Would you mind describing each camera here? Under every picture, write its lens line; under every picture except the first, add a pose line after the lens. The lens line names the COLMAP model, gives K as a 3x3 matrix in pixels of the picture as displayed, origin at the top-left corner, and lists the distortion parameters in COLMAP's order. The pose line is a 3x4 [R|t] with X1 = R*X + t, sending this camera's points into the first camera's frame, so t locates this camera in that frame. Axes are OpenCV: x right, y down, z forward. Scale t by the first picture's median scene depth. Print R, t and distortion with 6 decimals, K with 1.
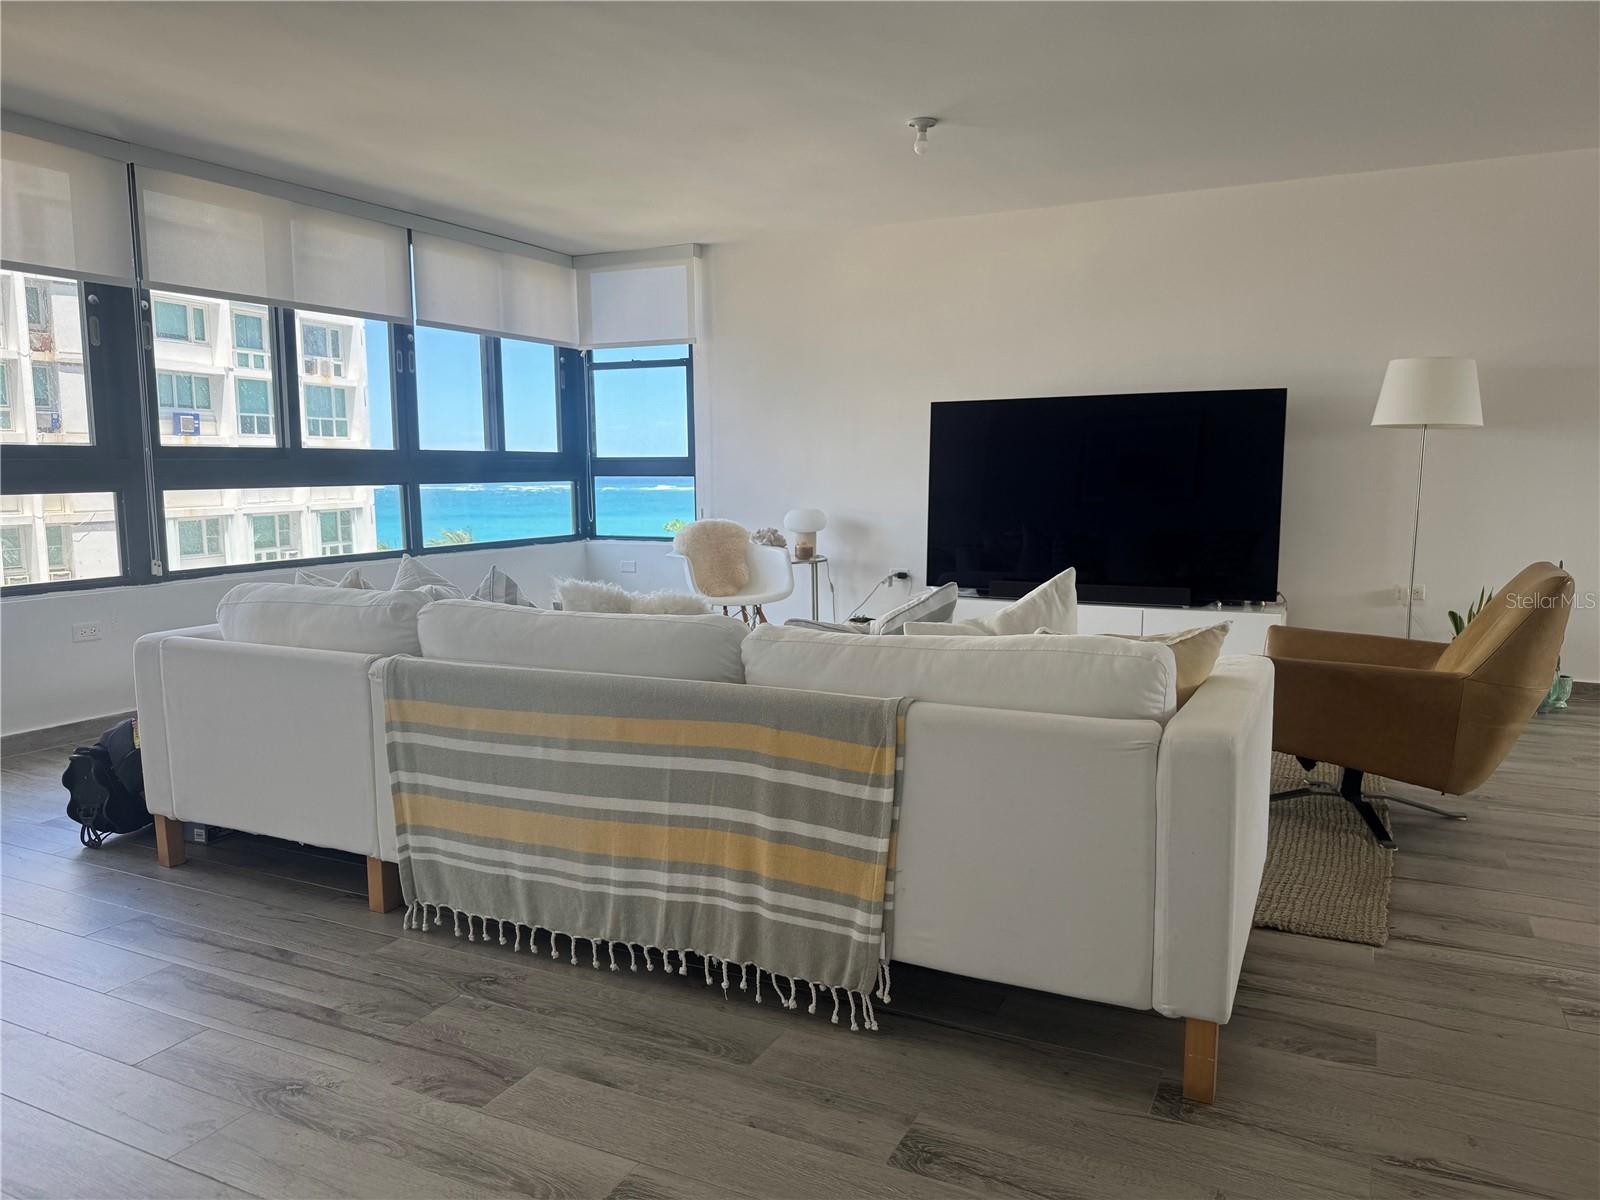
lens RADIAL K [[1130.8, 0, 785.1], [0, 1130.8, 606.6], [0, 0, 1]] dist [0.045924, -0.054624]
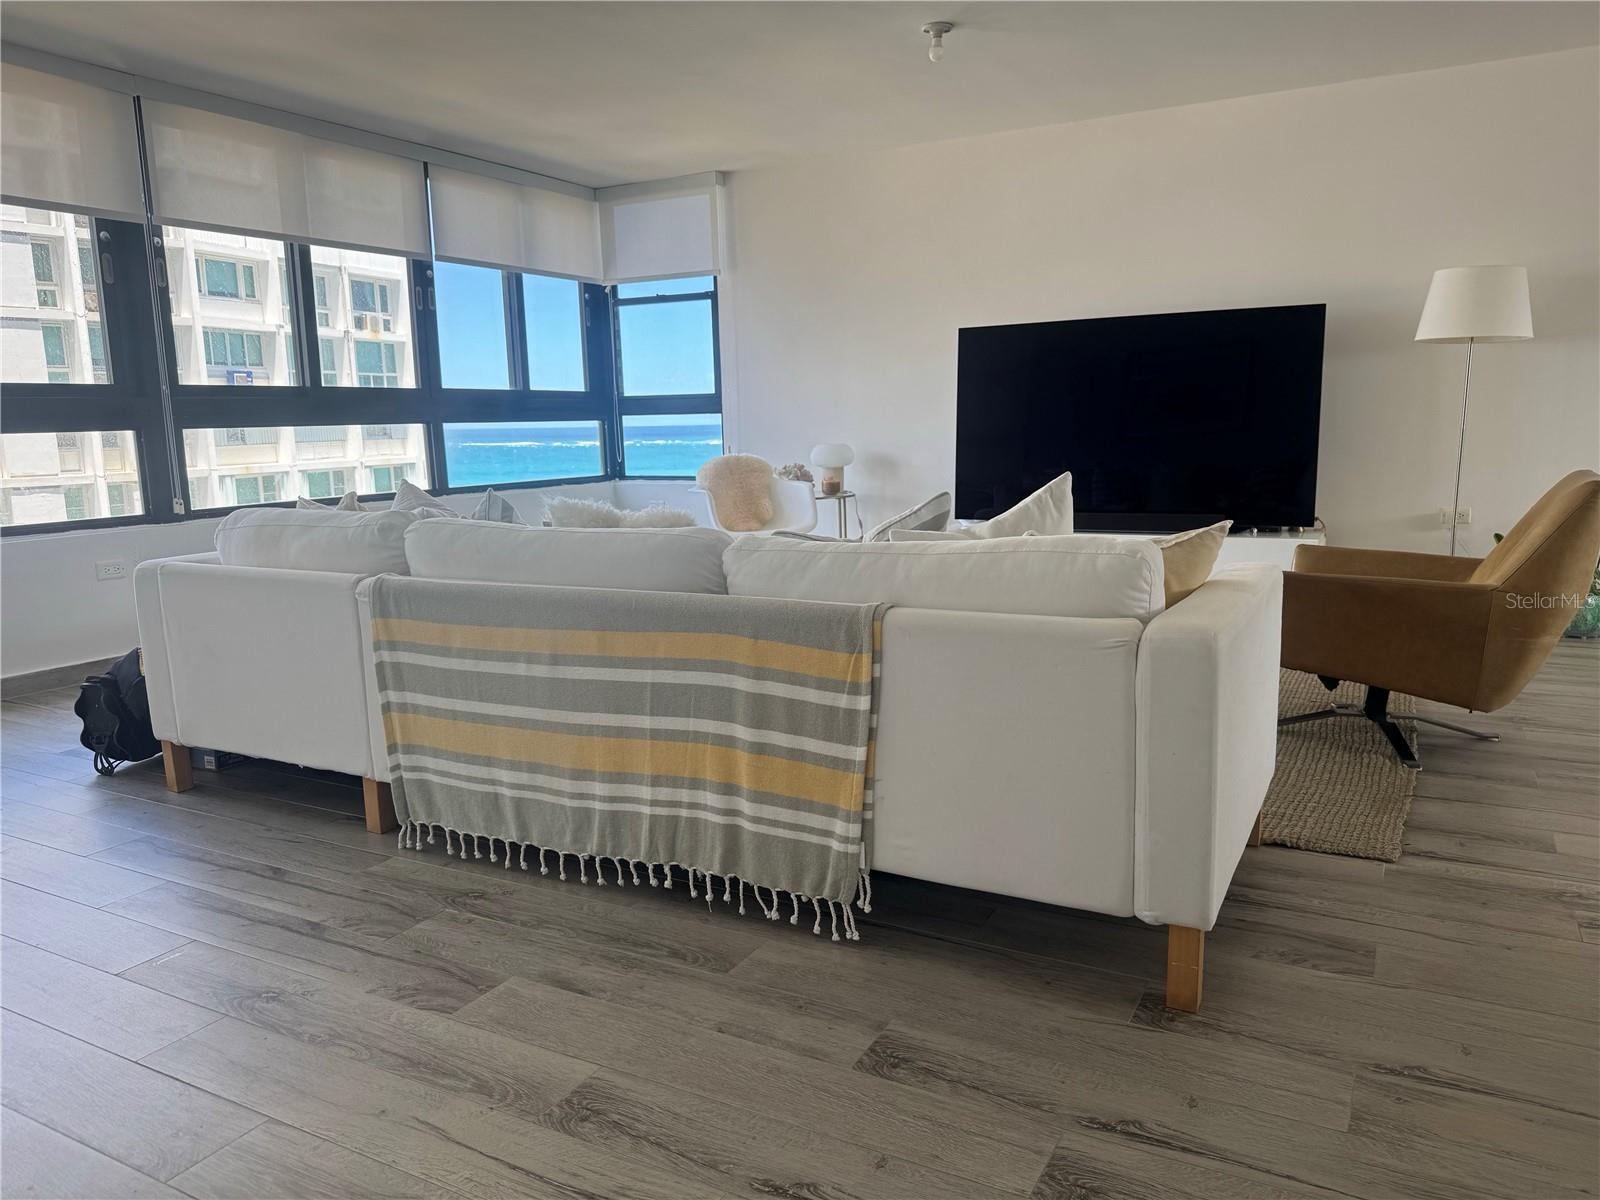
lens RADIAL K [[1130.8, 0, 794.2], [0, 1130.8, 605.8], [0, 0, 1]] dist [0.045924, -0.054624]
pose [[0.999188, -0.010736, -0.038846, 0.030227], [0.012380, 0.999027, 0.042337, 0.018376], [0.038354, -0.042783, 0.998348, 0.014056]]
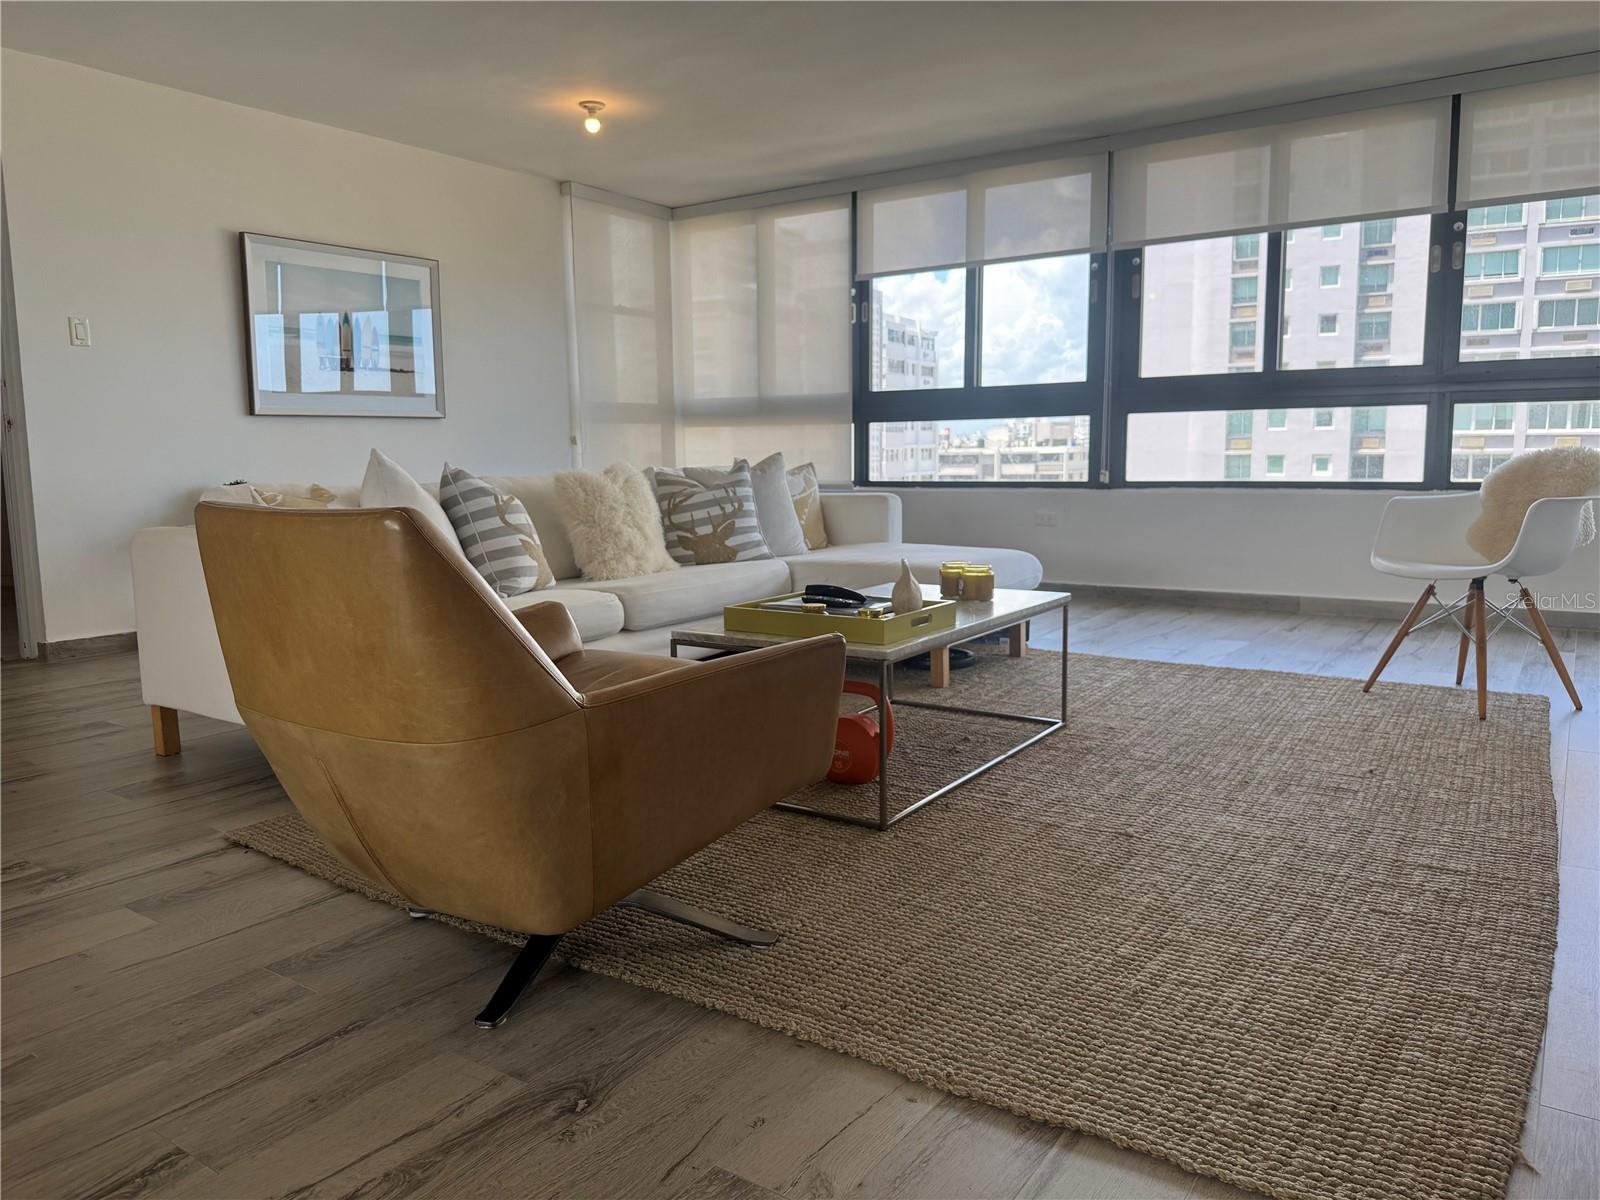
lens RADIAL K [[1130.8, 0, 792.8], [0, 1130.8, 599.1], [0, 0, 1]] dist [0.045924, -0.054624]
pose [[-0.123855, 0.159673, -0.979369, 0.785949], [-0.099772, 0.979963, 0.172387, -0.088717], [0.987272, 0.119065, -0.105443, 0.864757]]
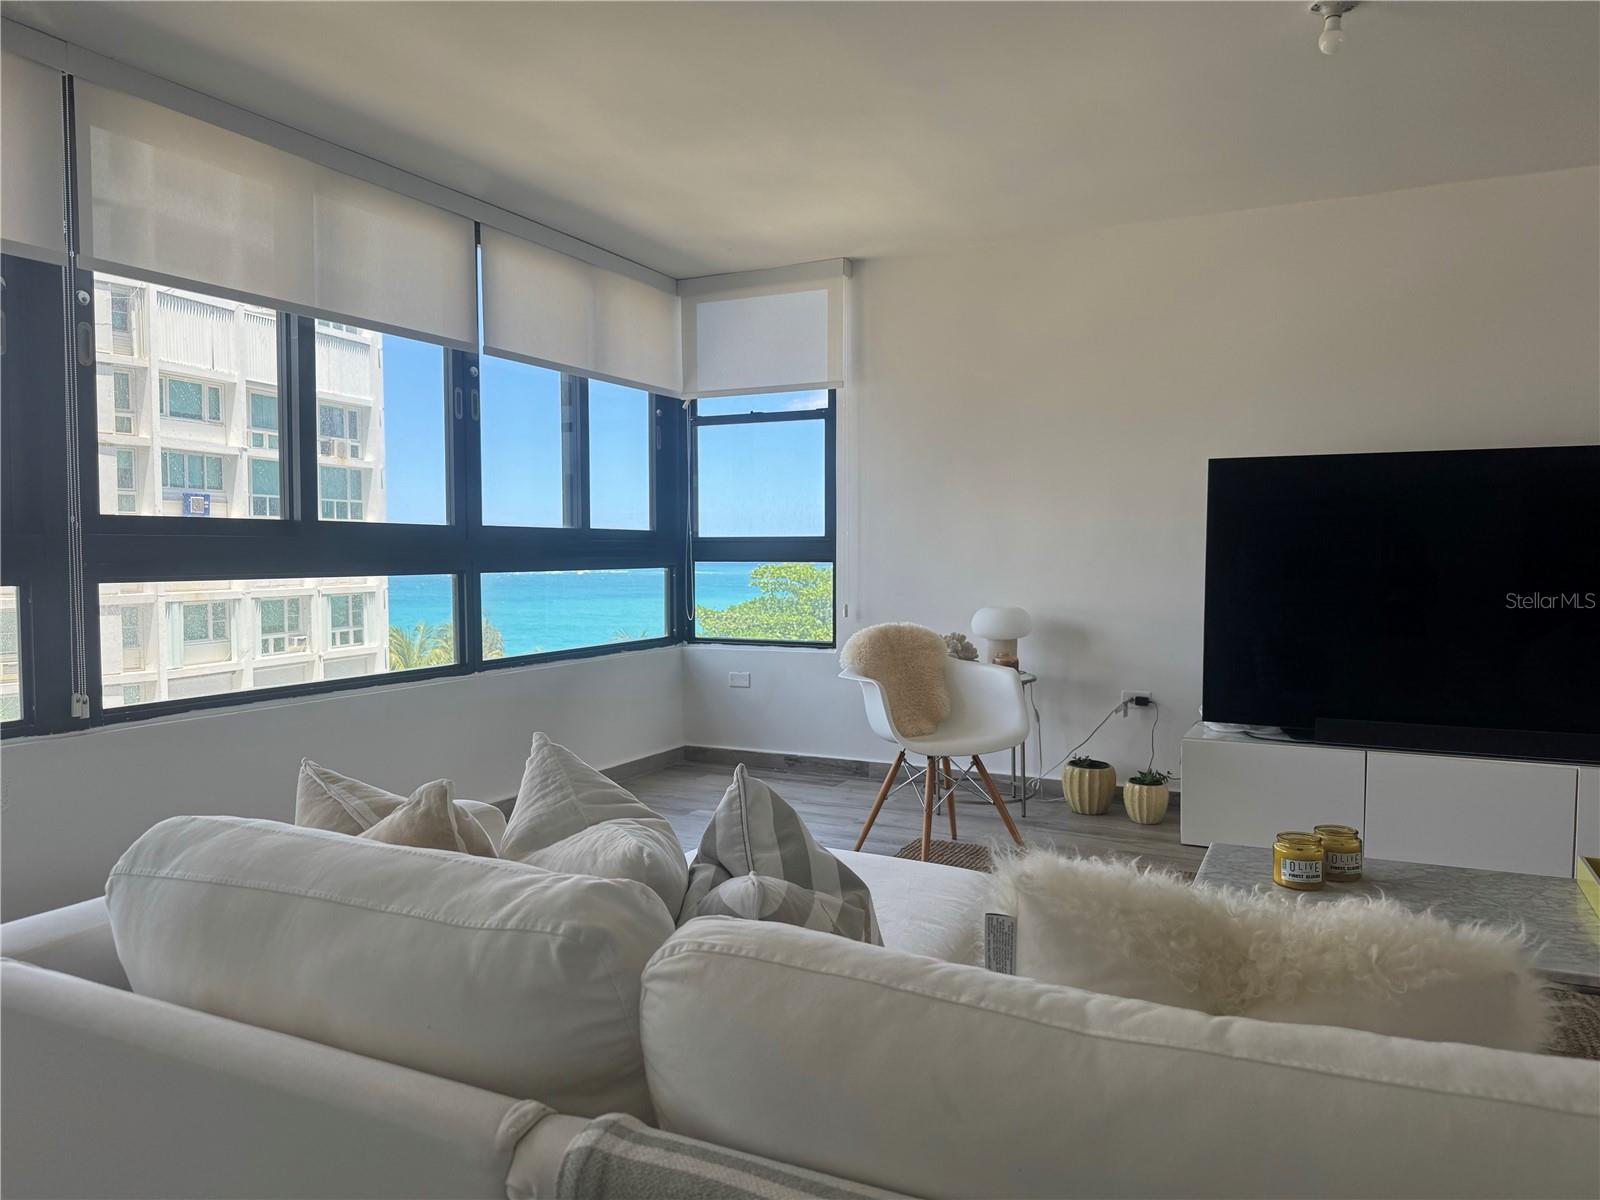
lens RADIAL K [[1130.8, 0, 800.2], [0, 1130.8, 607.9], [0, 0, 1]] dist [0.045924, -0.054624]
pose [[0.999974, 0.005322, 0.004825, -0.162816], [-0.004956, 0.997326, -0.072907, -0.045161], [-0.005200, 0.072881, 0.997327, 0.378649]]
